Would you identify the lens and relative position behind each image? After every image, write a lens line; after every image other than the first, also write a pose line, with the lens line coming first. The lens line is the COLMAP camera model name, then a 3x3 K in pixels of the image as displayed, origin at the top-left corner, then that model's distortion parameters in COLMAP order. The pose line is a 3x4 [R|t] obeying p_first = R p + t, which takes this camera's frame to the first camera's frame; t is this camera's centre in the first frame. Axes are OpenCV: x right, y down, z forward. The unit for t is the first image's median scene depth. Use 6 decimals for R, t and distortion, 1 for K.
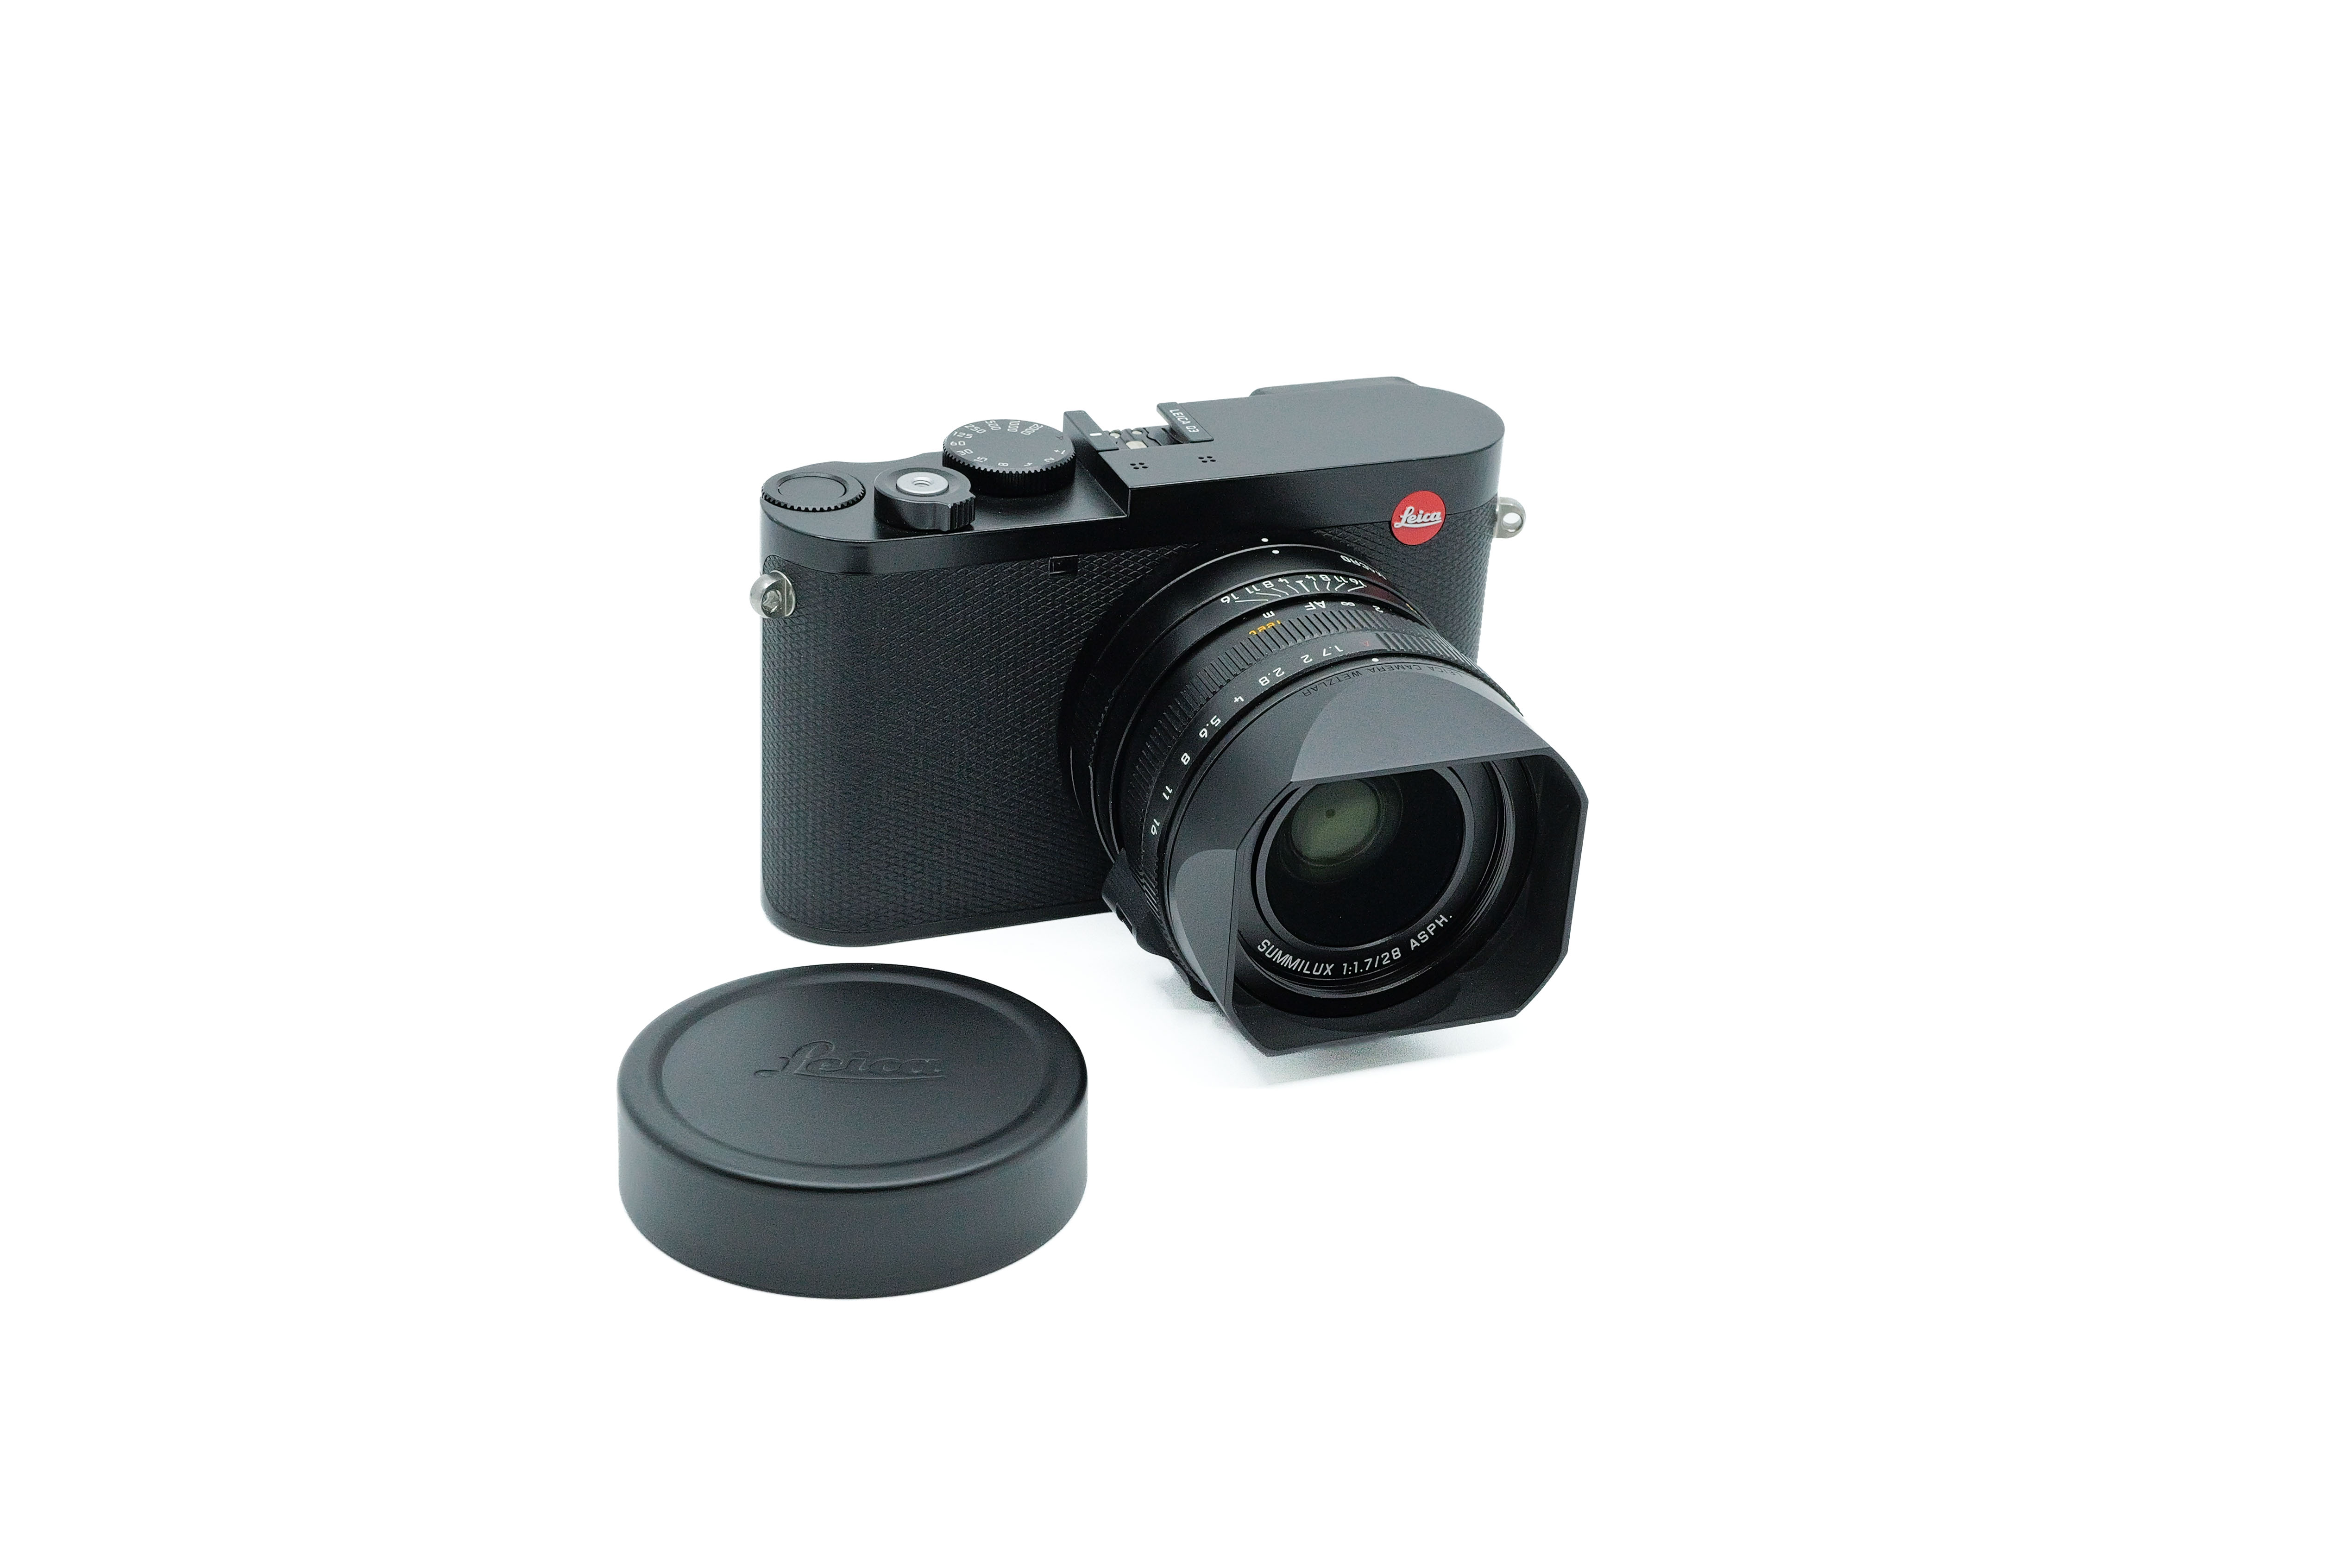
lens RADIAL K [[3344.7, 0, 1190.8], [0, 3344.7, 783.0], [0, 0, 1]] dist [-0.025400, 0.000000]
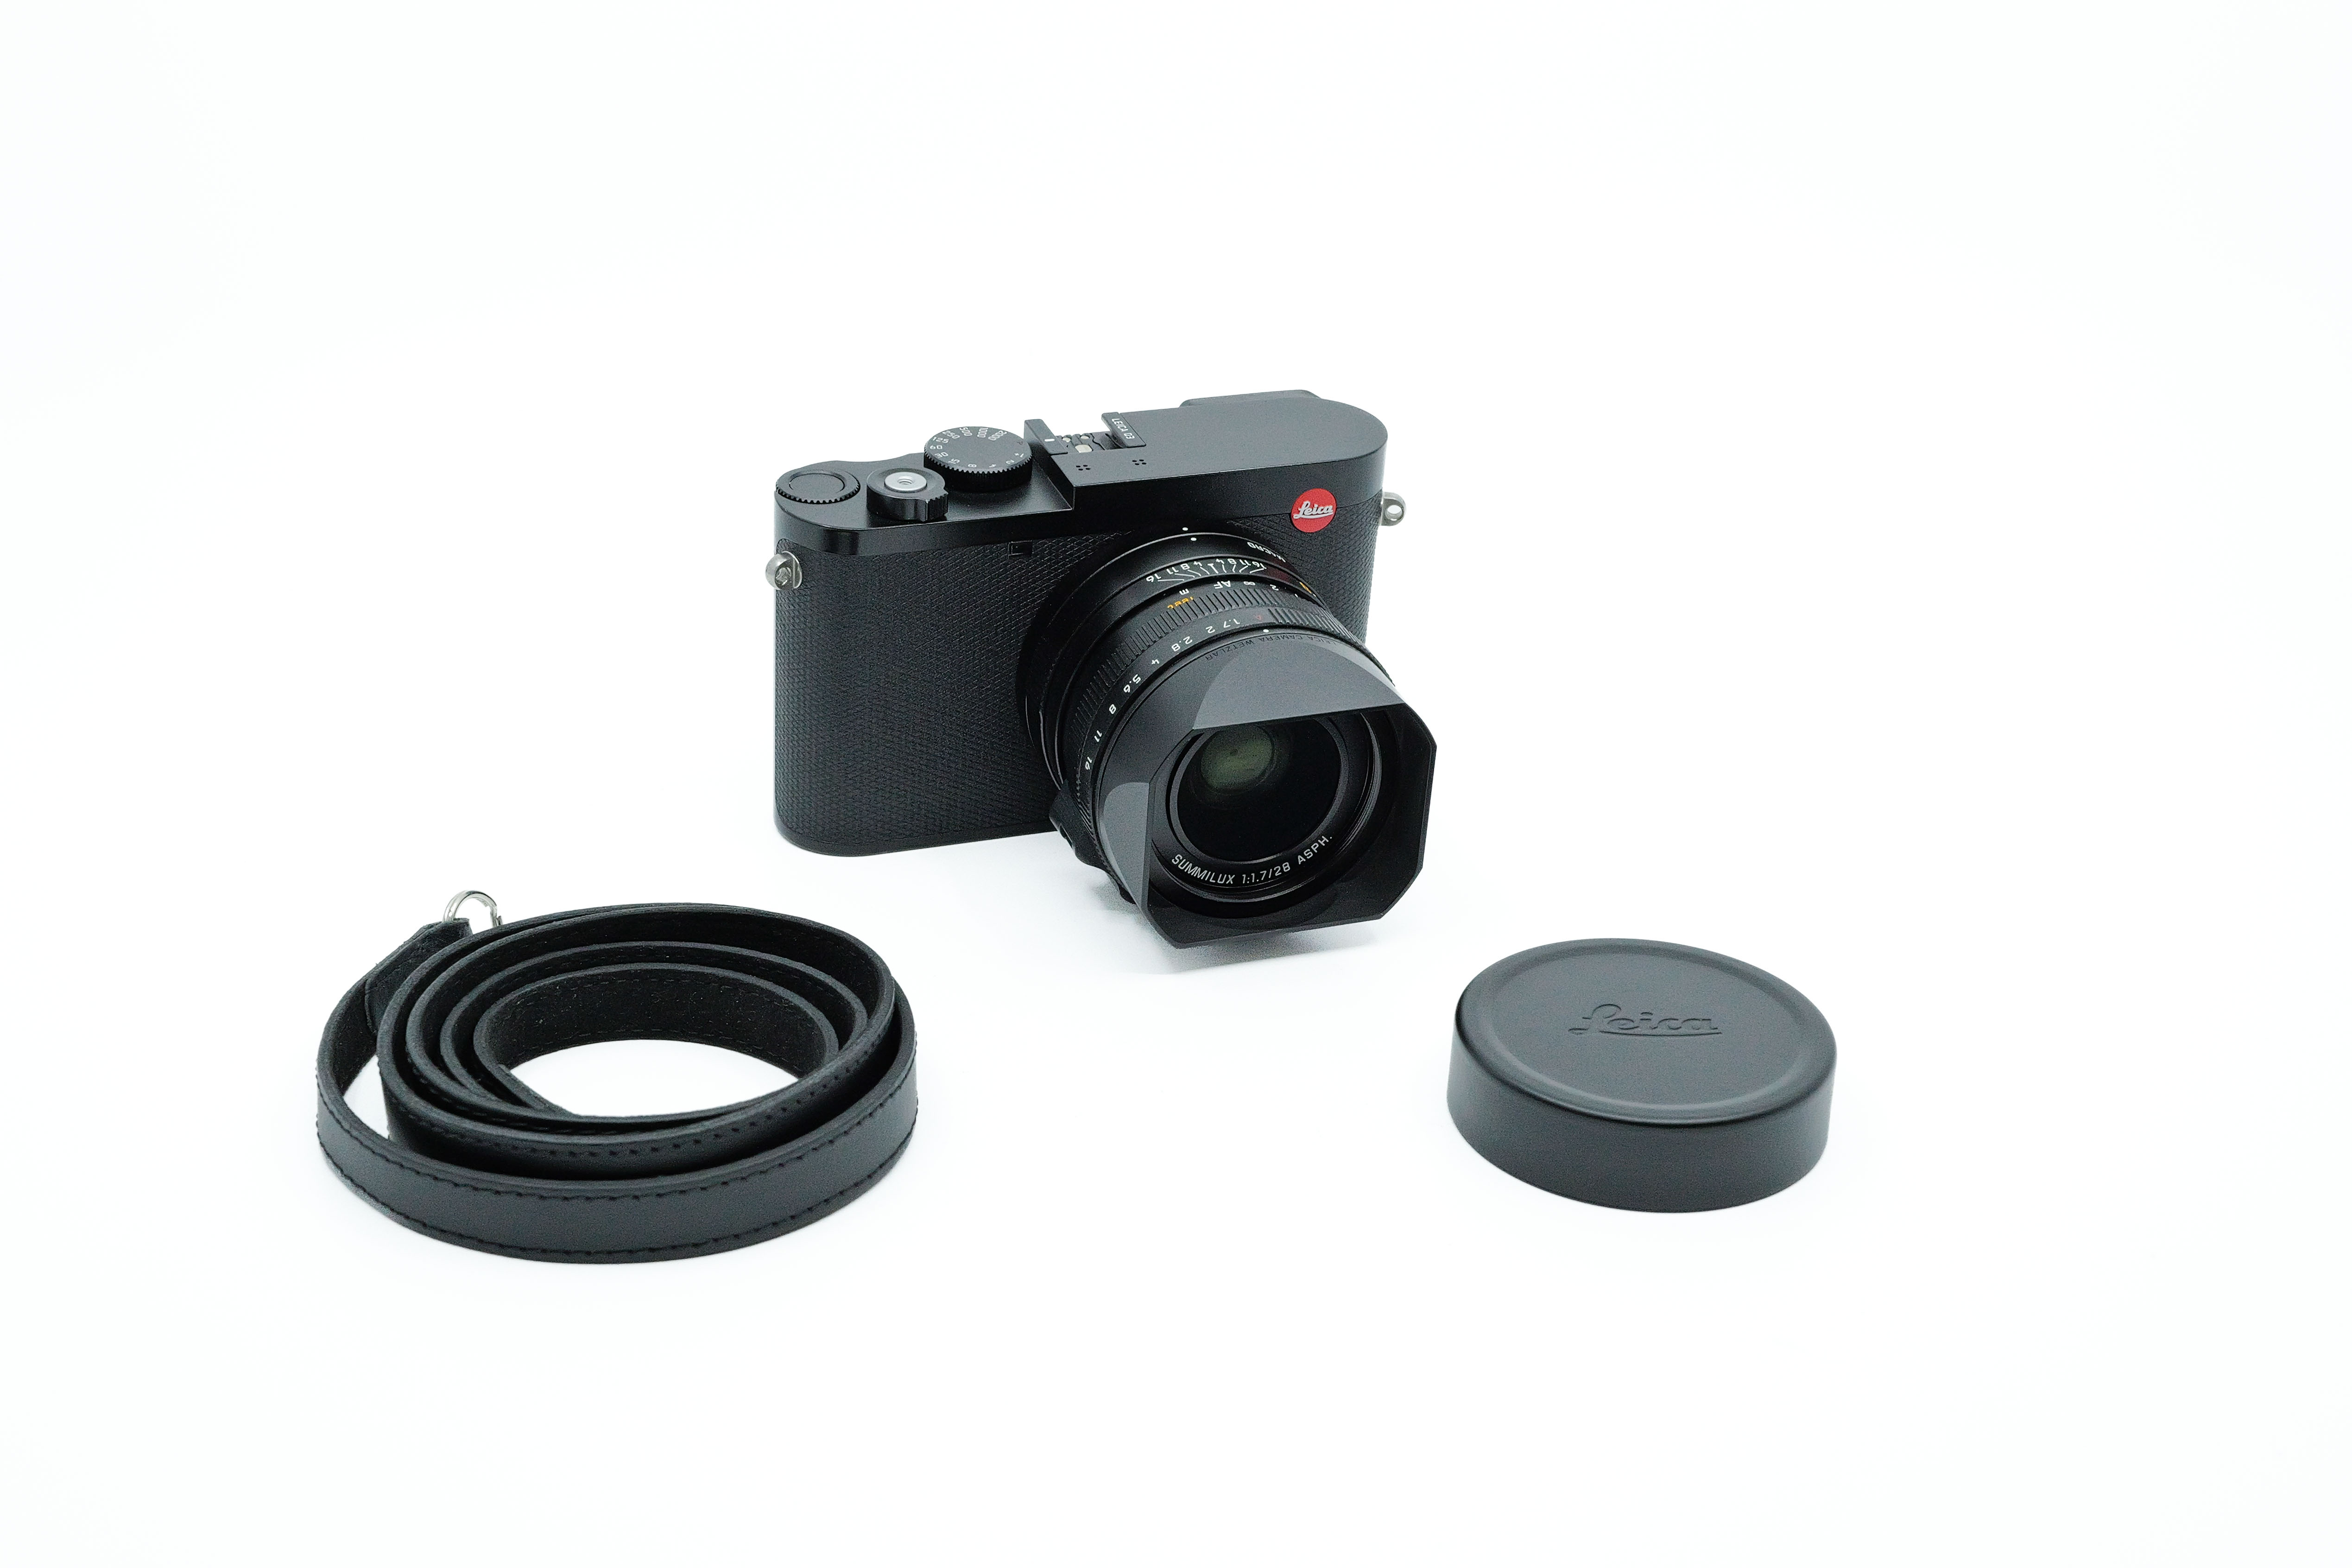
lens RADIAL K [[3344.6, 0, 1163.2], [0, 3344.6, 786.7], [0, 0, 1]] dist [-0.025400, 0.000000]
pose [[0.999862, 0.011453, -0.012049, 0.030563], [-0.011169, 0.999666, 0.023313, -0.006947], [0.012311, -0.023175, 0.999656, -0.232987]]
